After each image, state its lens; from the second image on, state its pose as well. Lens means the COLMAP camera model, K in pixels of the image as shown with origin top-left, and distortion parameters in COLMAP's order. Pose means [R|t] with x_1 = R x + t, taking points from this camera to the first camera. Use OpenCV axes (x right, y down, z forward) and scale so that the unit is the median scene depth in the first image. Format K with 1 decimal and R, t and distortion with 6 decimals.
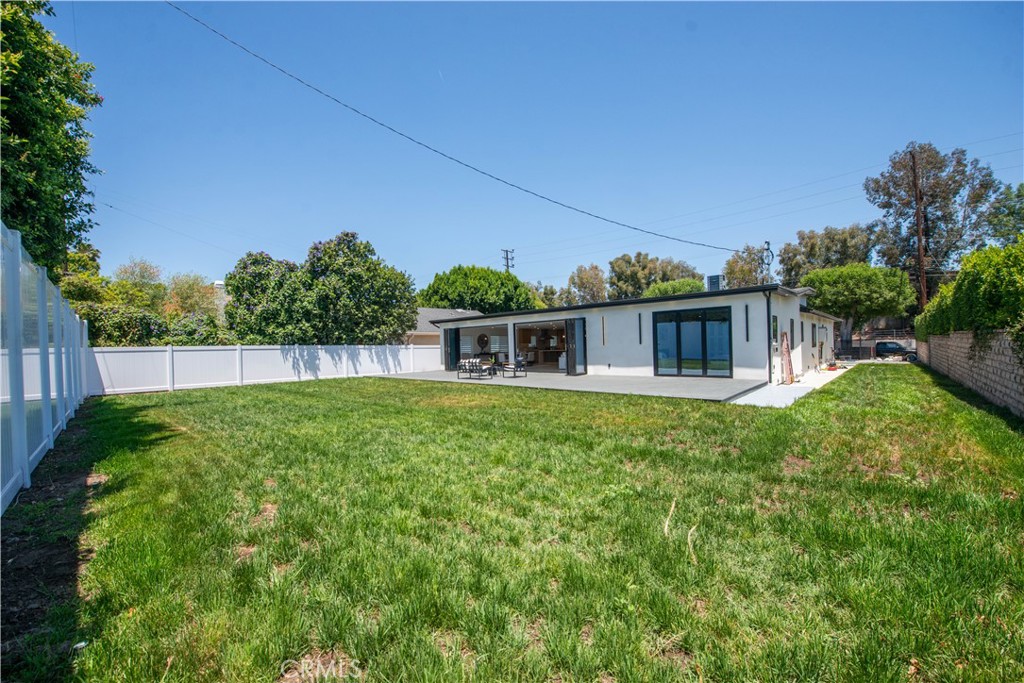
lens RADIAL K [[410.6, 0, 512.2], [0, 410.6, 352.2], [0, 0, 1]] dist [-0.002425, -0.000448]
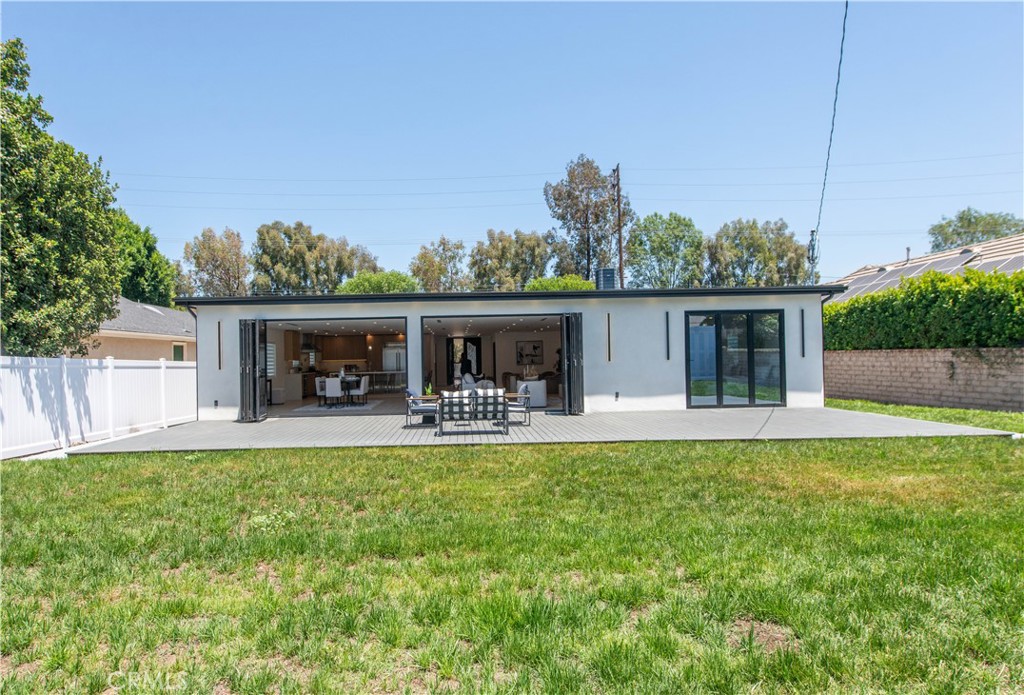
lens RADIAL K [[615.7, 0, 466.4], [0, 615.7, 357.5], [0, 0, 1]] dist [0.002607, 0.000055]
pose [[0.714076, 0.016833, 0.699866, -0.419547], [0.012304, 0.999255, -0.036588, 0.005621], [-0.699961, 0.034737, 0.713336, 0.388806]]
